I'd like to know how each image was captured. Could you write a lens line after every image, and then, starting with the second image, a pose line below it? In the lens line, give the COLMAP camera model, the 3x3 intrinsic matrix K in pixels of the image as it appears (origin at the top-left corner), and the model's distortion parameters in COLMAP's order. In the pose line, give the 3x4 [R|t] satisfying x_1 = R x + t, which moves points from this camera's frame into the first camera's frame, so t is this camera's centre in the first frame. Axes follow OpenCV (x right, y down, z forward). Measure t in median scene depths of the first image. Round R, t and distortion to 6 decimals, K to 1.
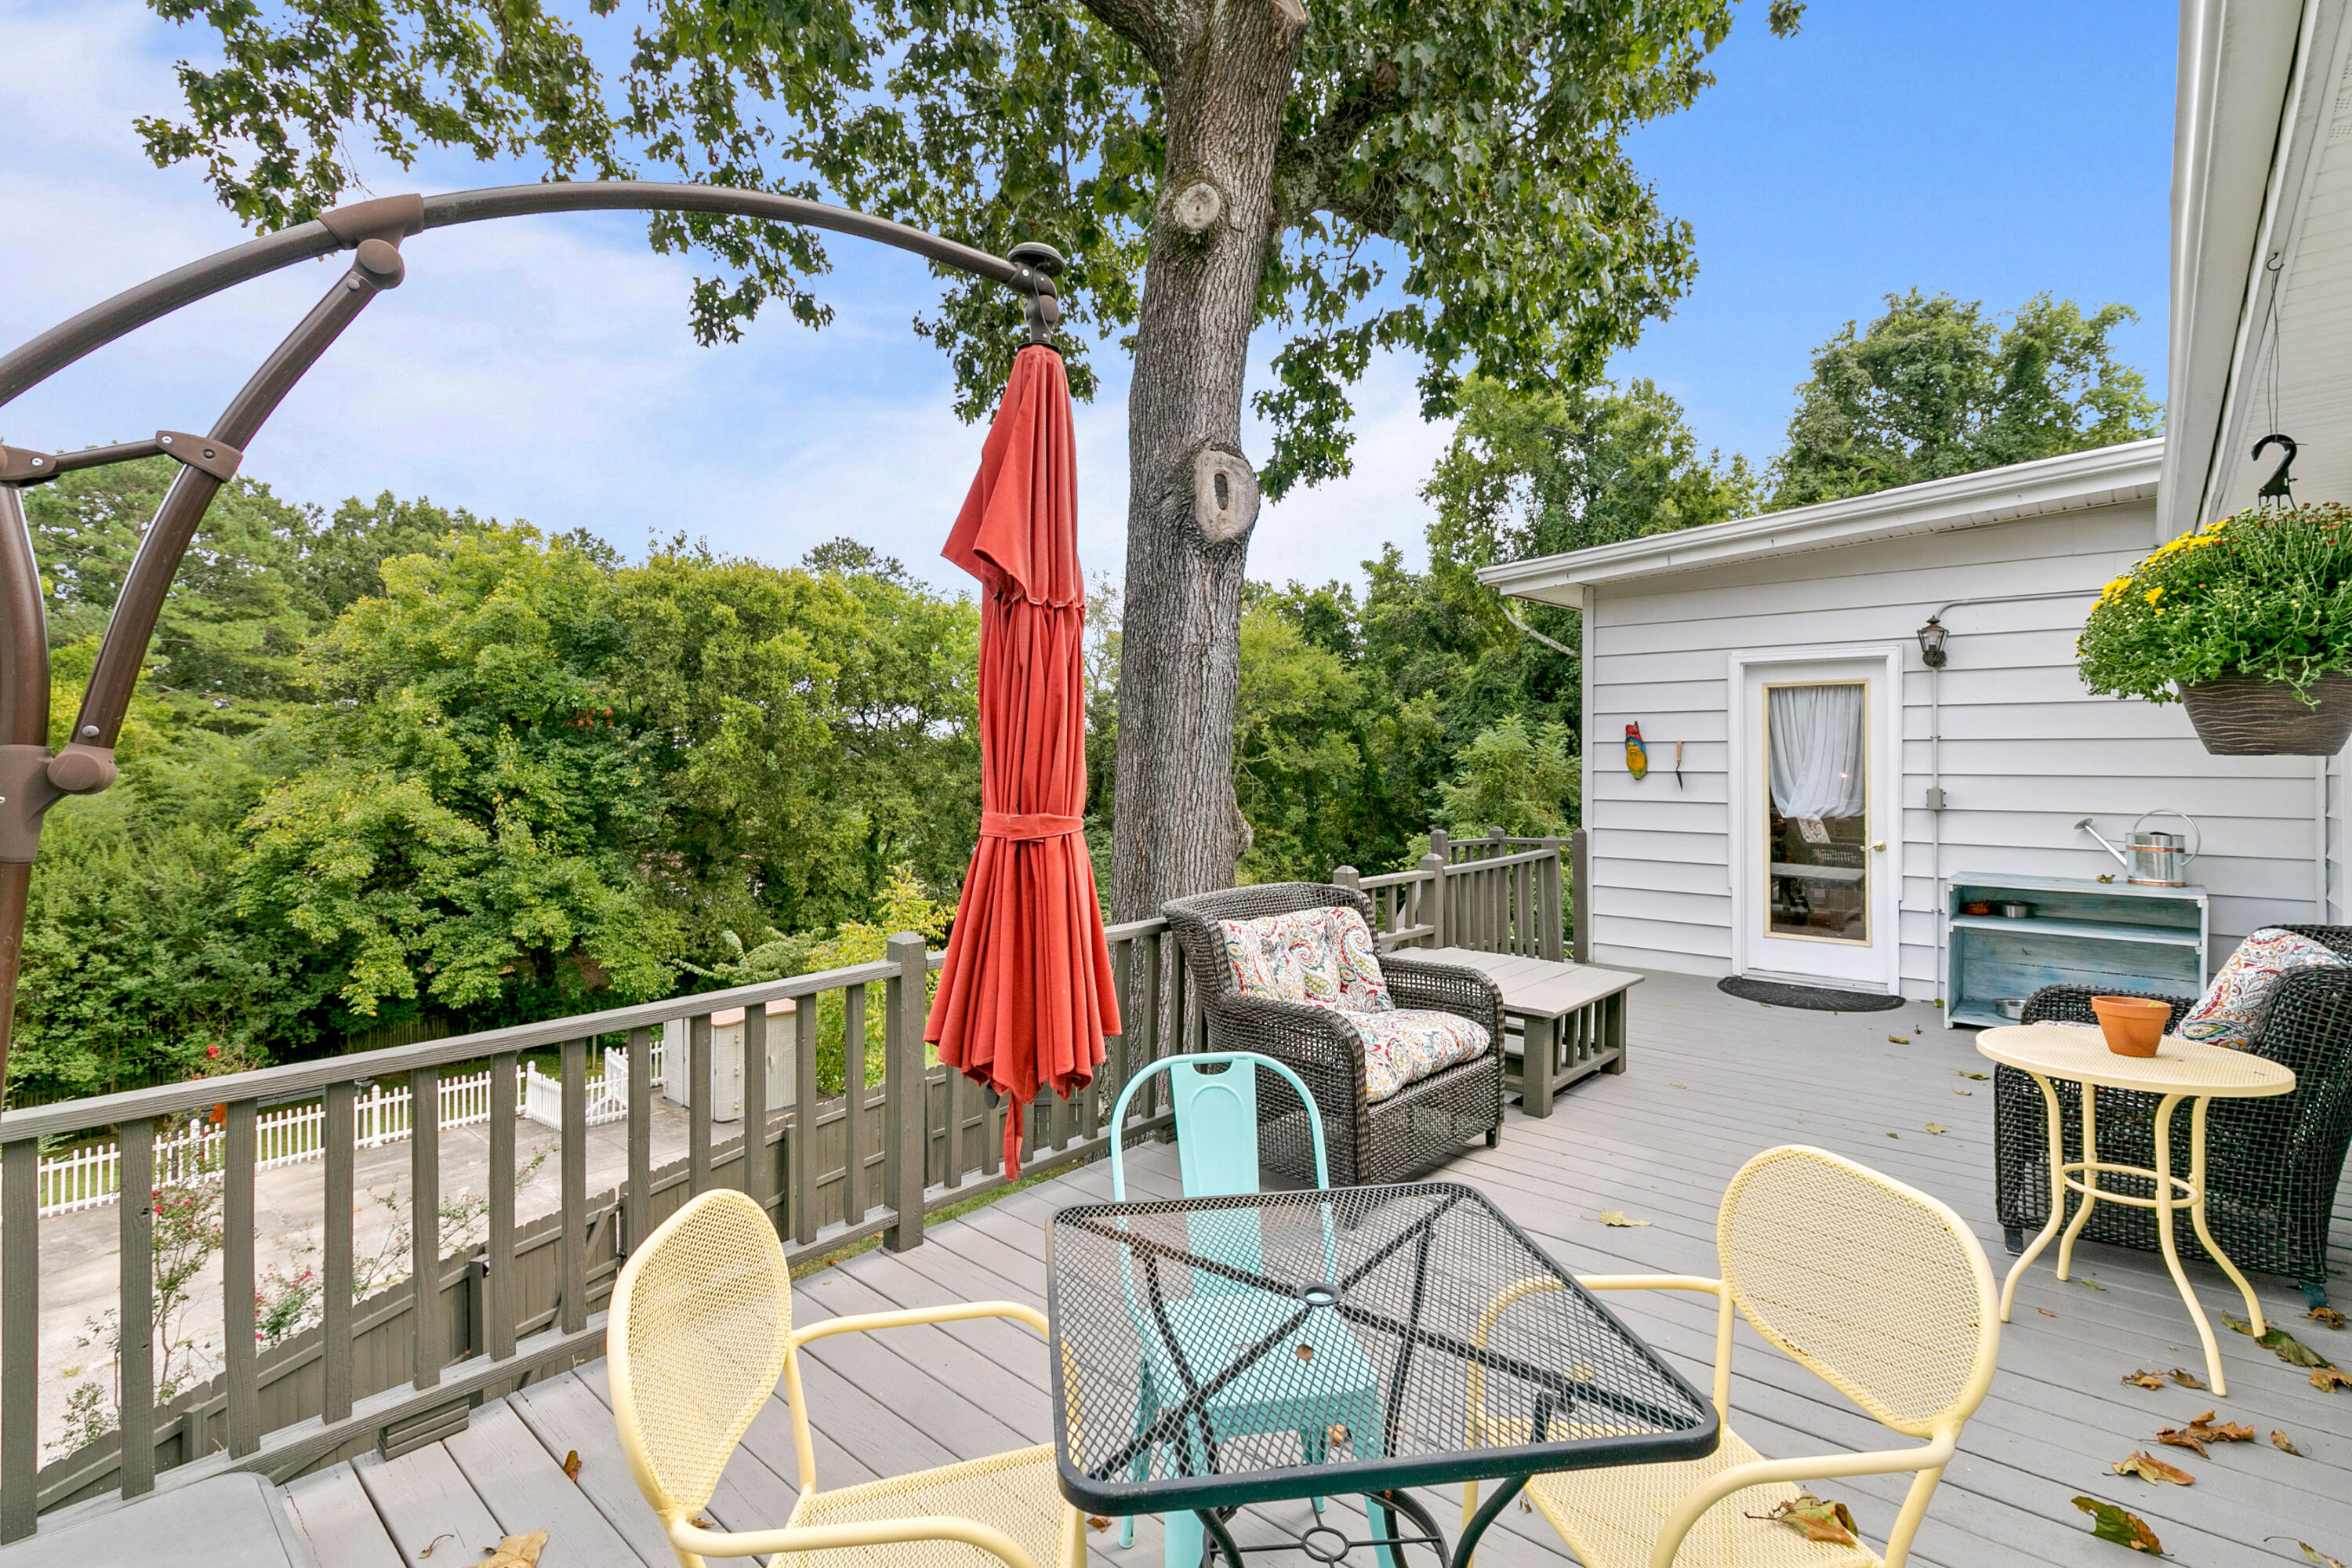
lens RADIAL K [[1088.5, 0, 1171.8], [0, 1088.5, 757.9], [0, 0, 1]] dist [0.010761, -0.002703]
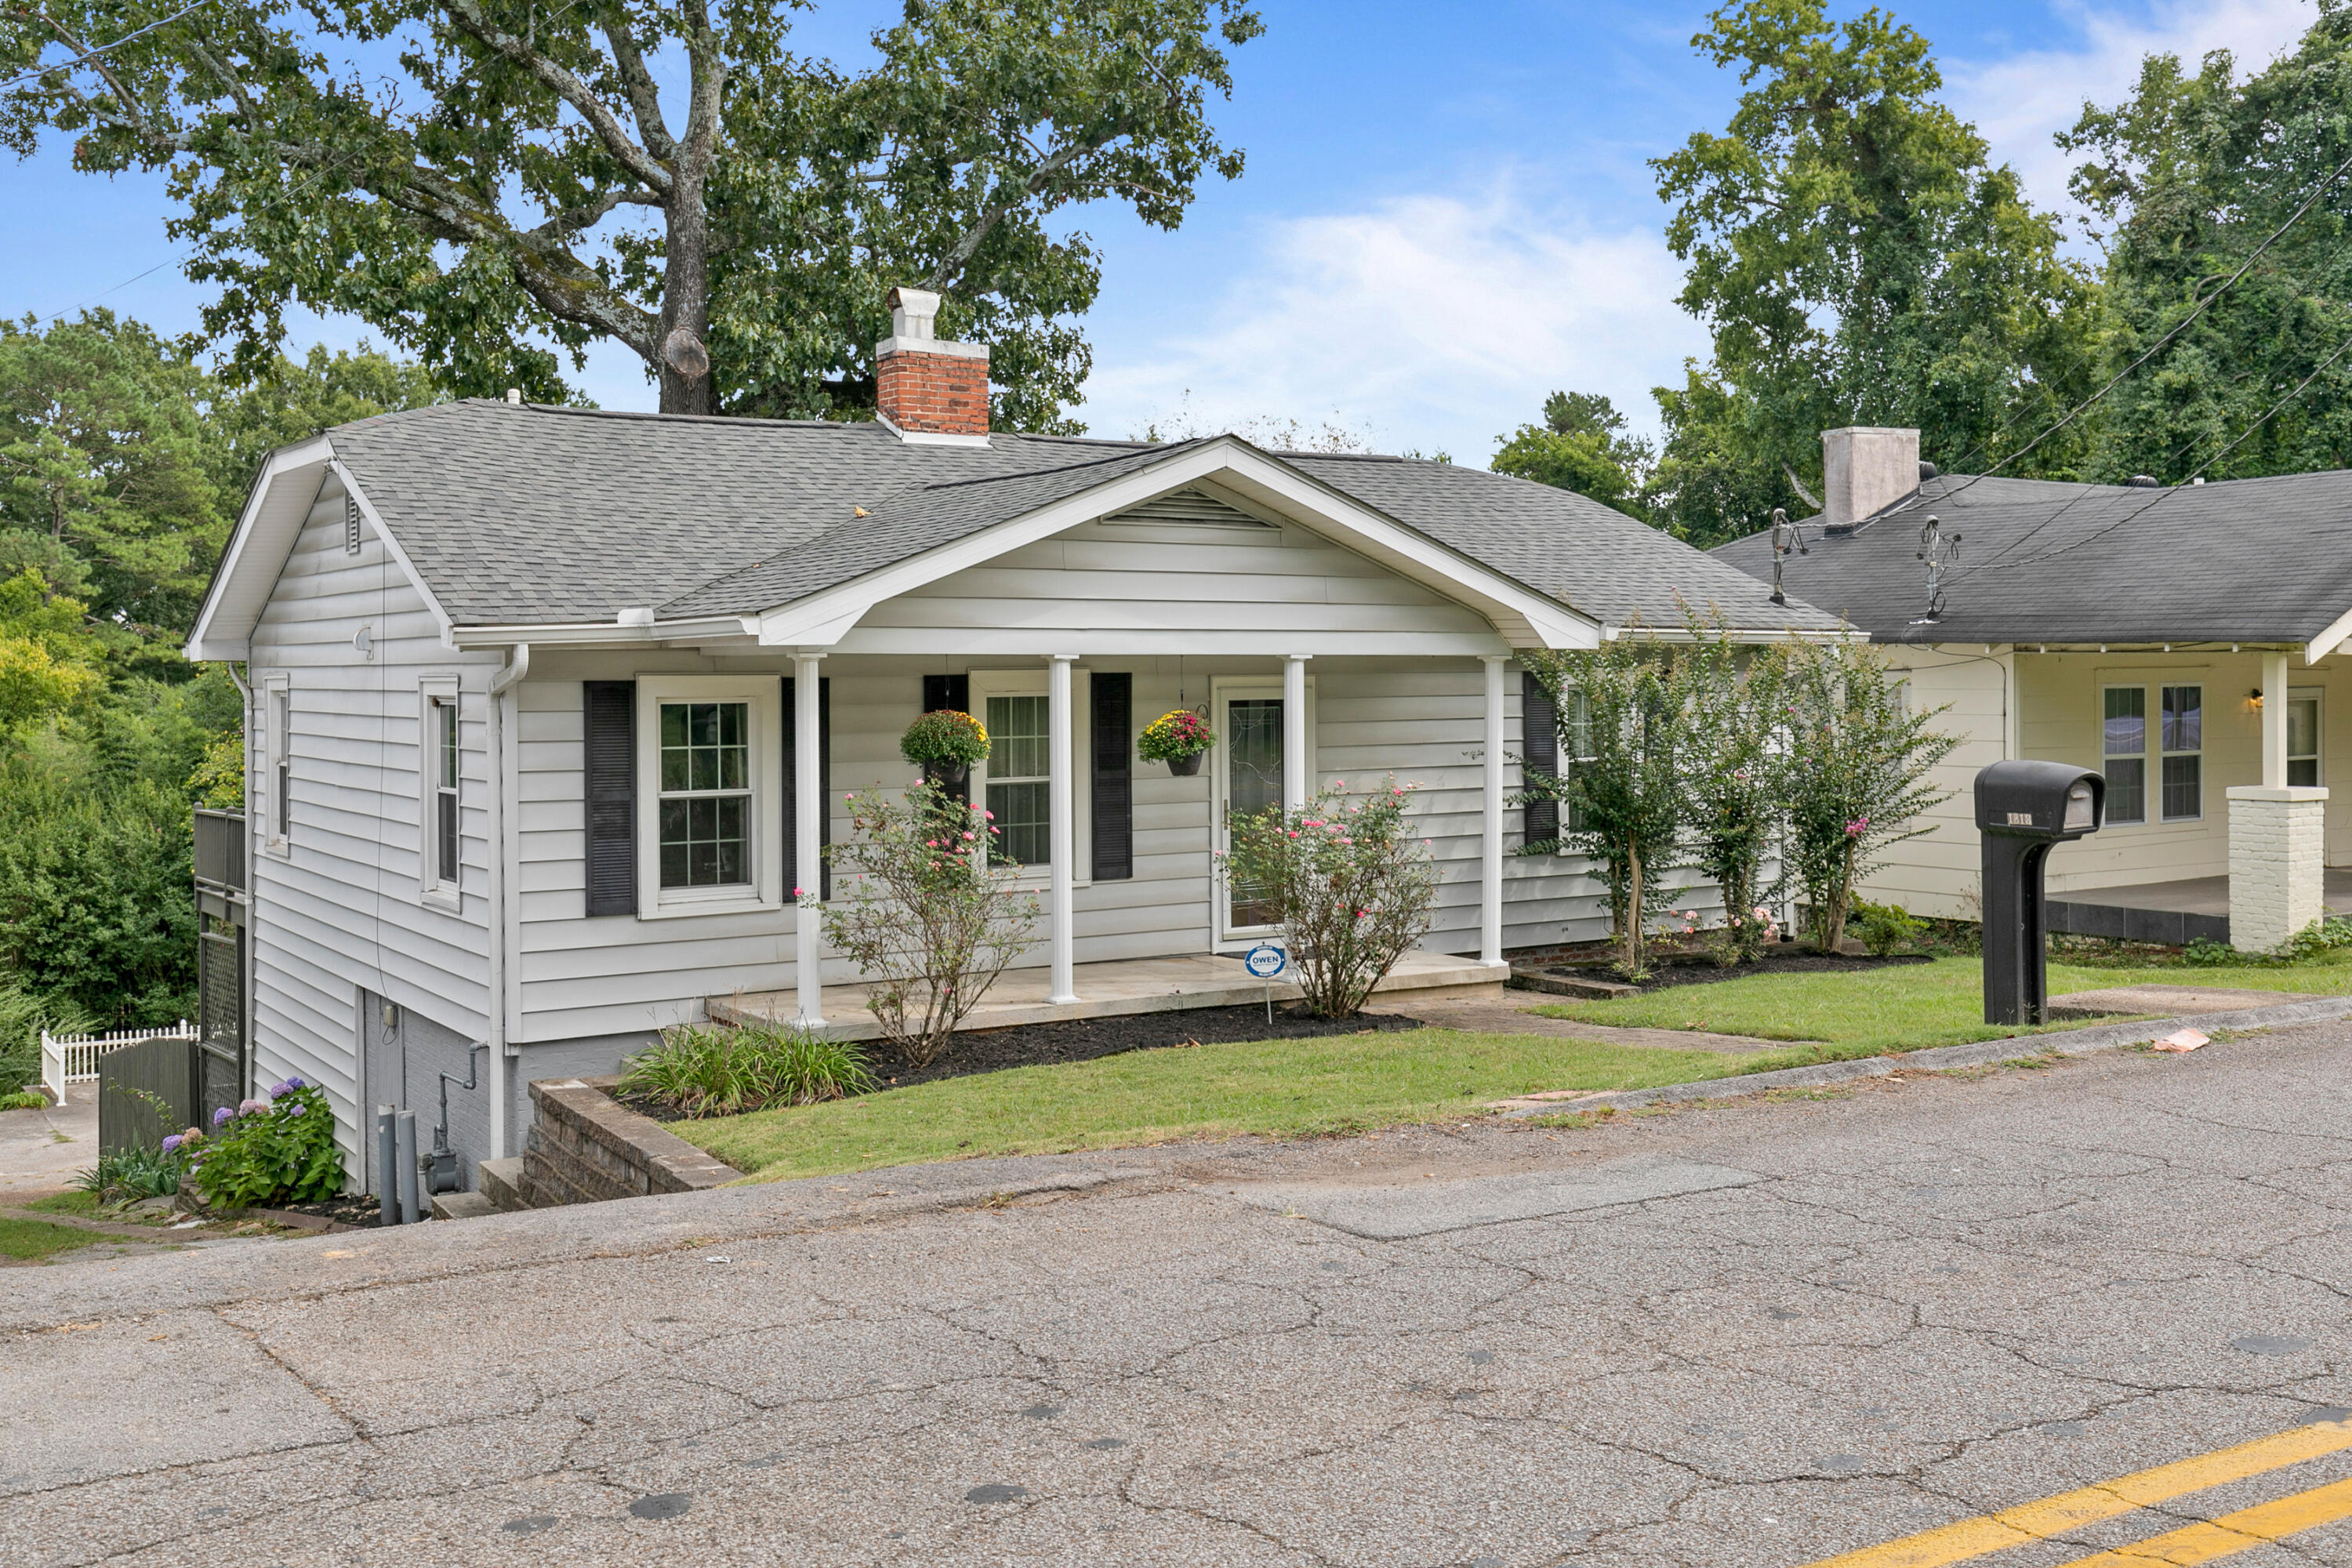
lens RADIAL K [[2340.2, 0, 1237.9], [0, 2340.2, 704.8], [0, 0, 1]] dist [0.012558, 0.000000]
pose [[0.967982, -0.000818, -0.251017, 0.562606], [0.004860, 0.999868, 0.015483, -0.033593], [0.250971, -0.016207, 0.967859, -0.767174]]
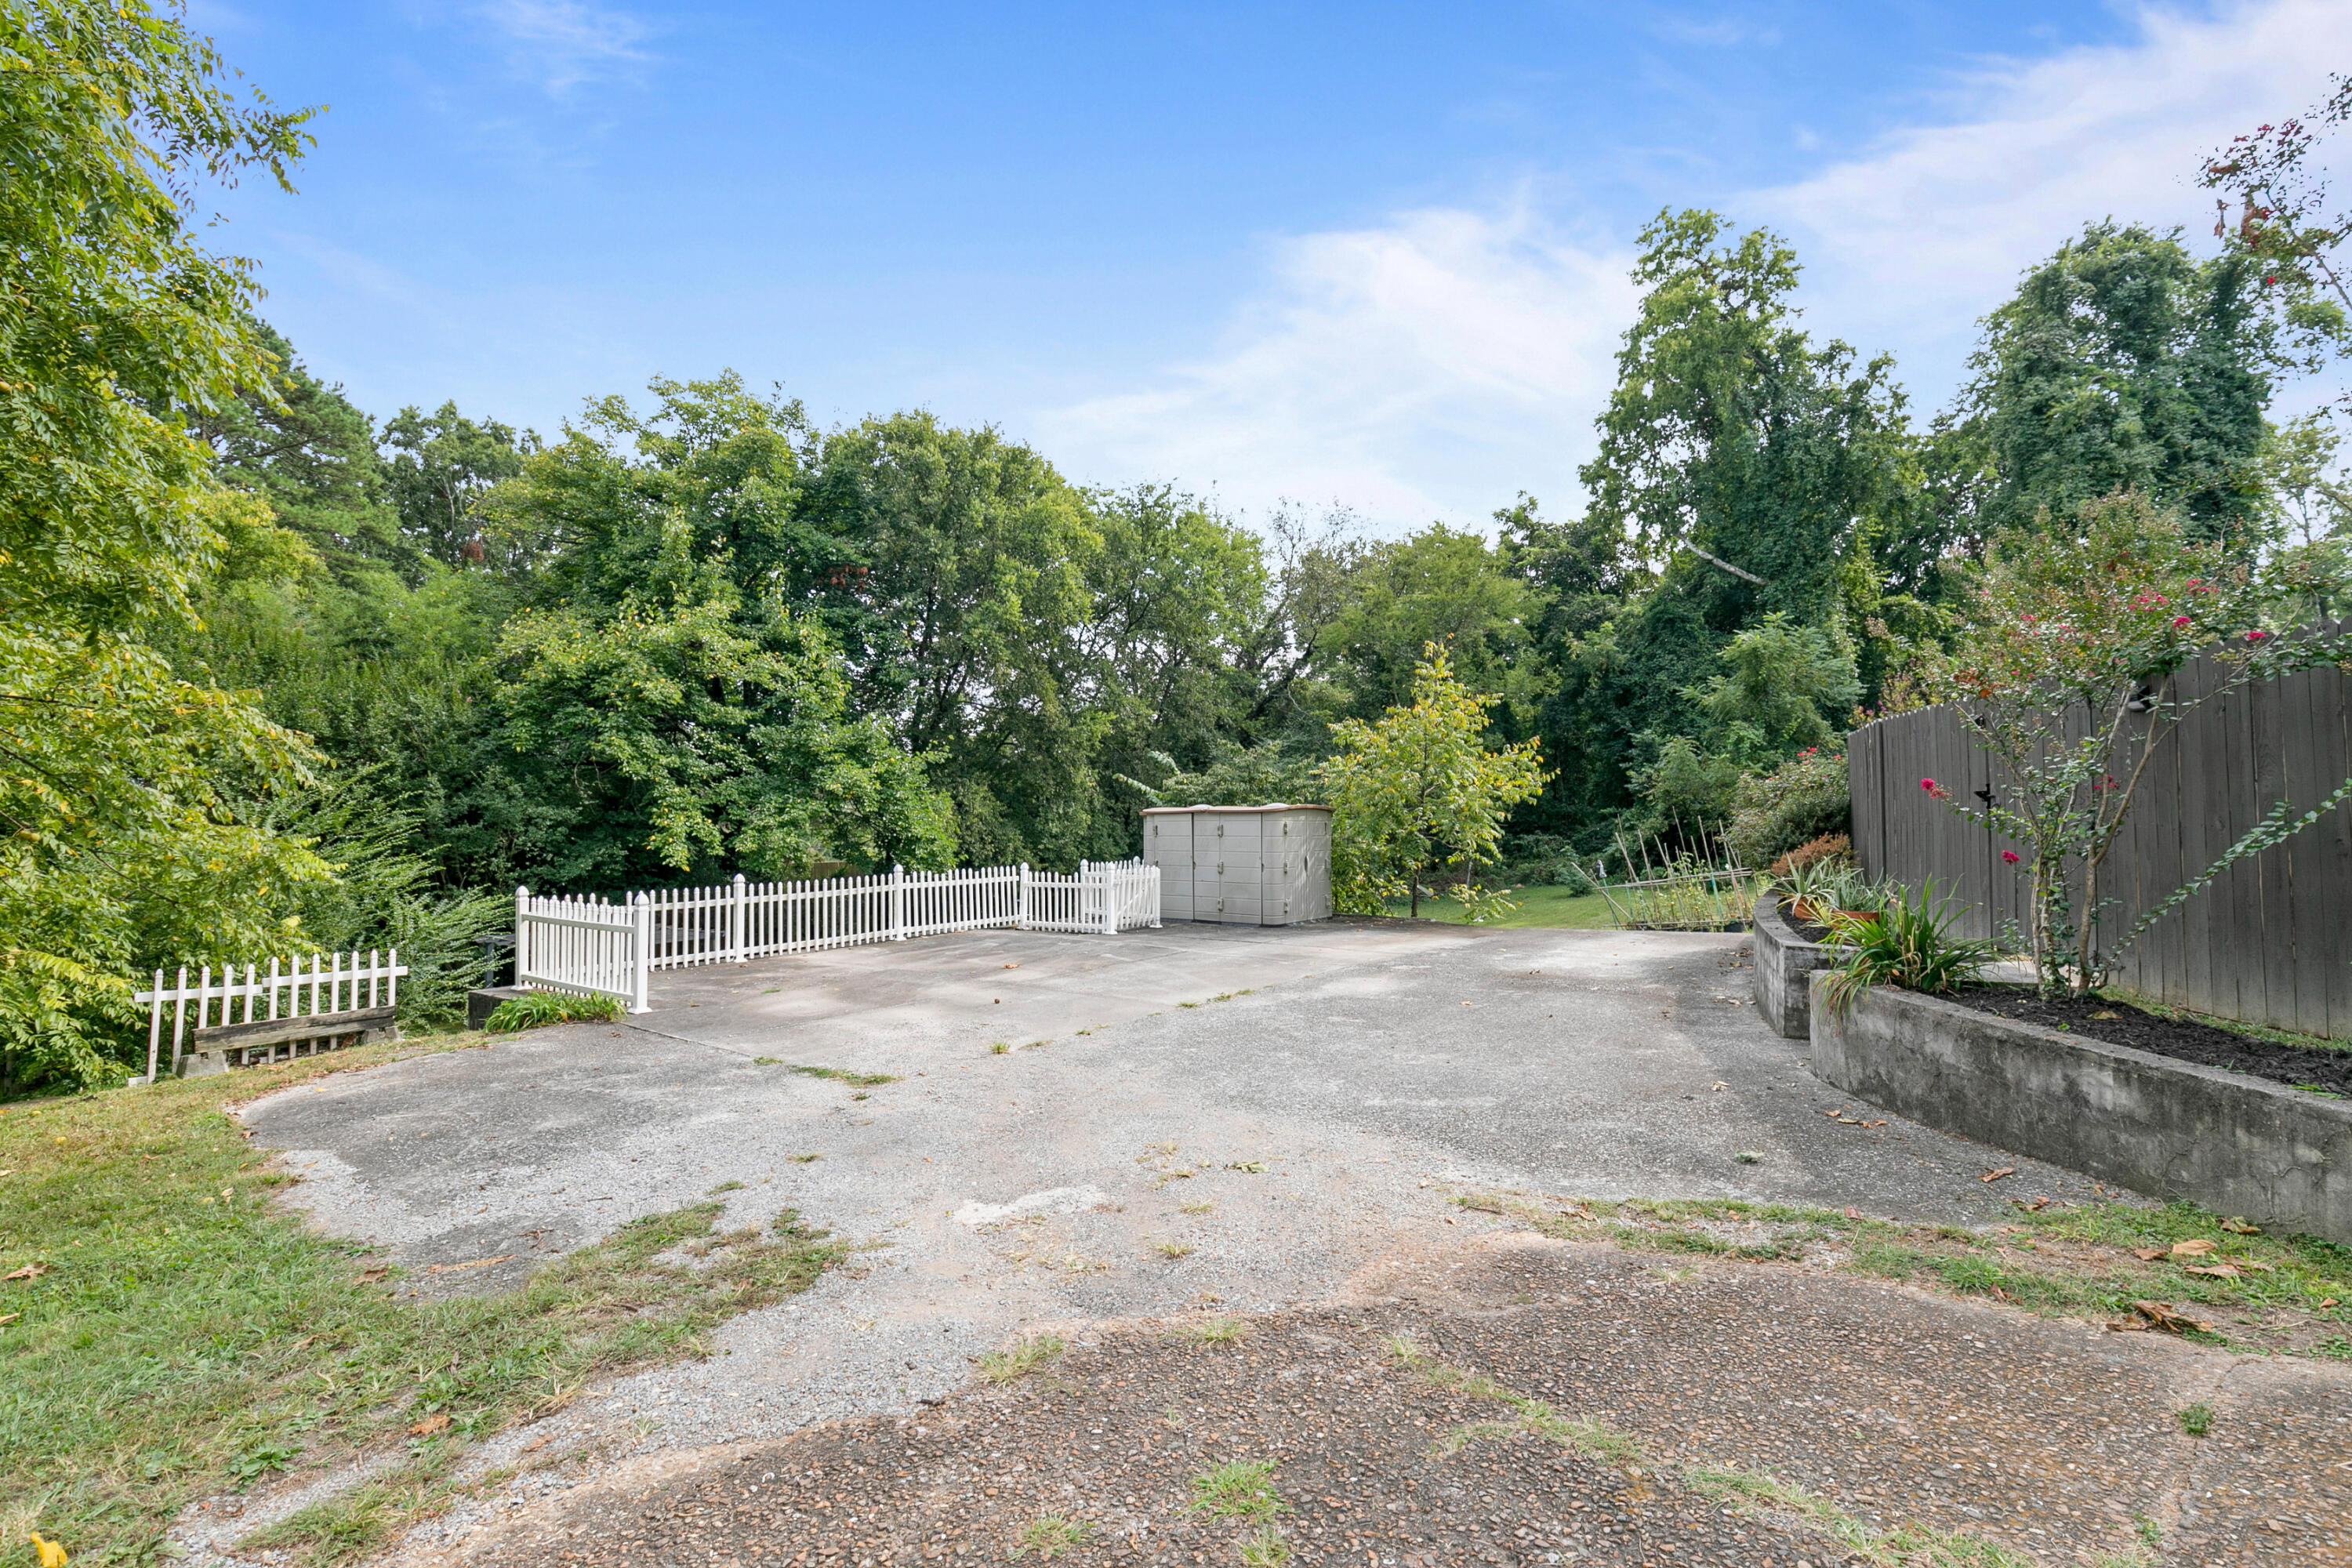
lens RADIAL K [[1088.5, 0, 1178.1], [0, 1088.5, 788.4], [0, 0, 1]] dist [0.010761, -0.002703]
pose [[0.995585, 0.002521, 0.093835, -0.396756], [-0.000732, 0.999817, -0.019095, 0.176642], [-0.093866, 0.018942, 0.995405, 0.106481]]
